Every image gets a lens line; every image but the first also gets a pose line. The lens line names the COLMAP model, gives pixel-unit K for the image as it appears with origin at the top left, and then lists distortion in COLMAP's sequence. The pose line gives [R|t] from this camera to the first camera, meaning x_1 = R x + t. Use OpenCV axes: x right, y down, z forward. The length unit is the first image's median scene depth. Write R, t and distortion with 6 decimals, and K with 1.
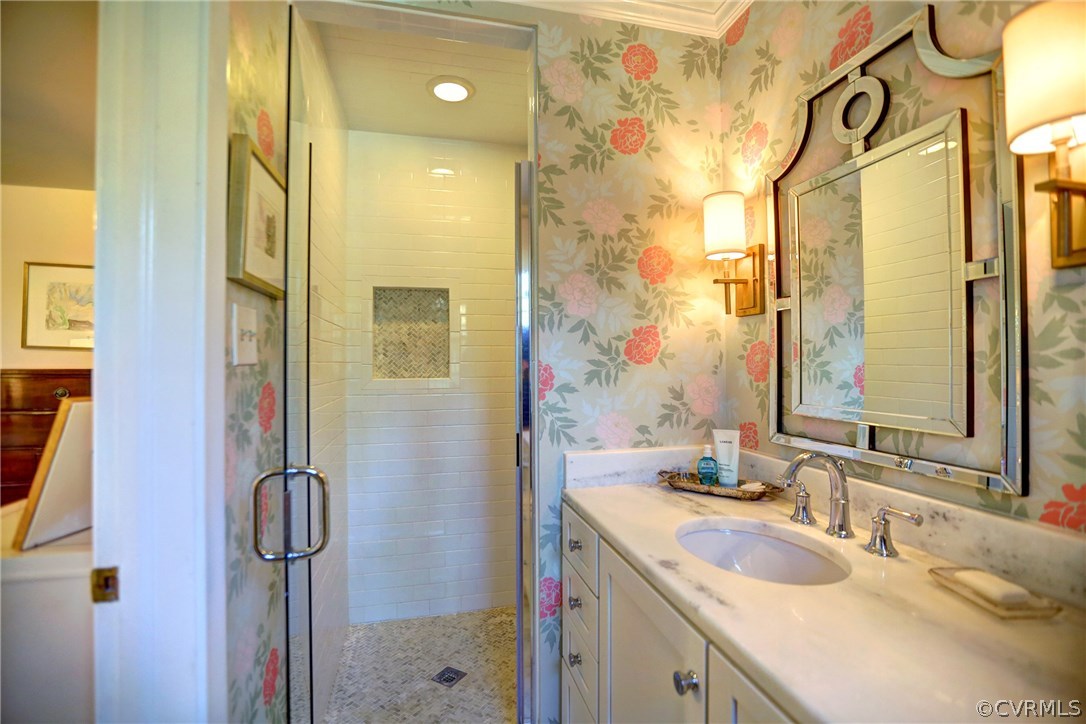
lens RADIAL K [[493.8, 0, 541.0], [0, 493.8, 358.7], [0, 0, 1]] dist [-0.043726, 0.008656]
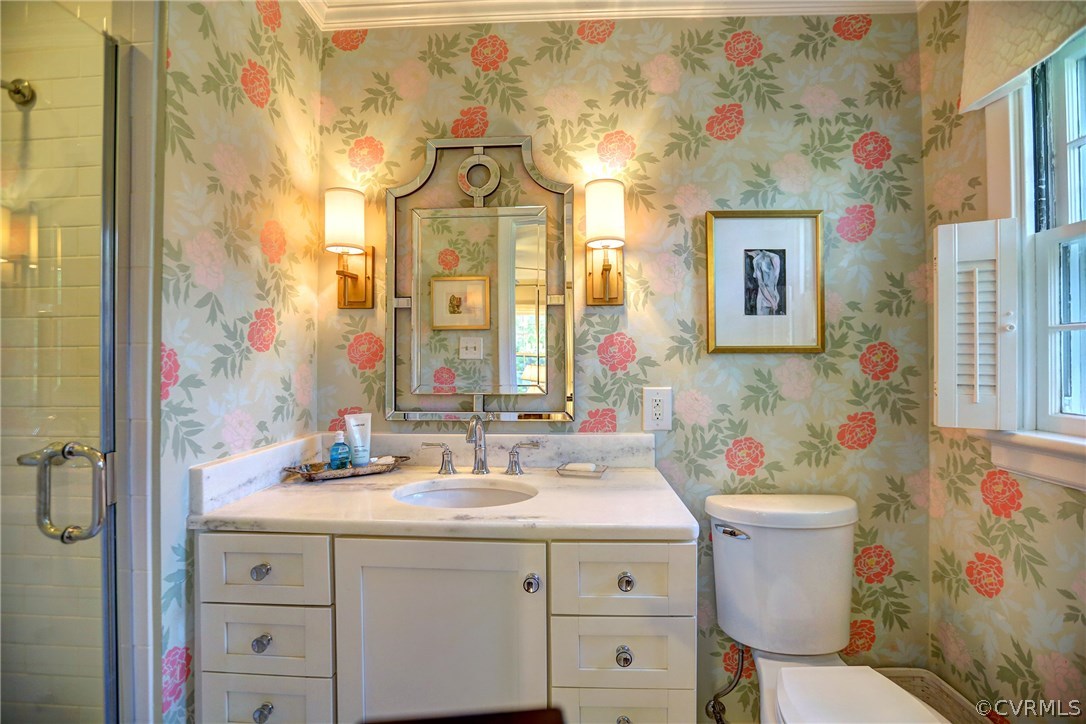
lens RADIAL K [[493.8, 0, 539.5], [0, 493.8, 359.6], [0, 0, 1]] dist [-0.043726, 0.008656]
pose [[0.291765, 0.004174, 0.956481, -0.488895], [-0.009699, 0.999952, -0.001405, 0.022146], [-0.956441, -0.008867, 0.291791, 0.282829]]
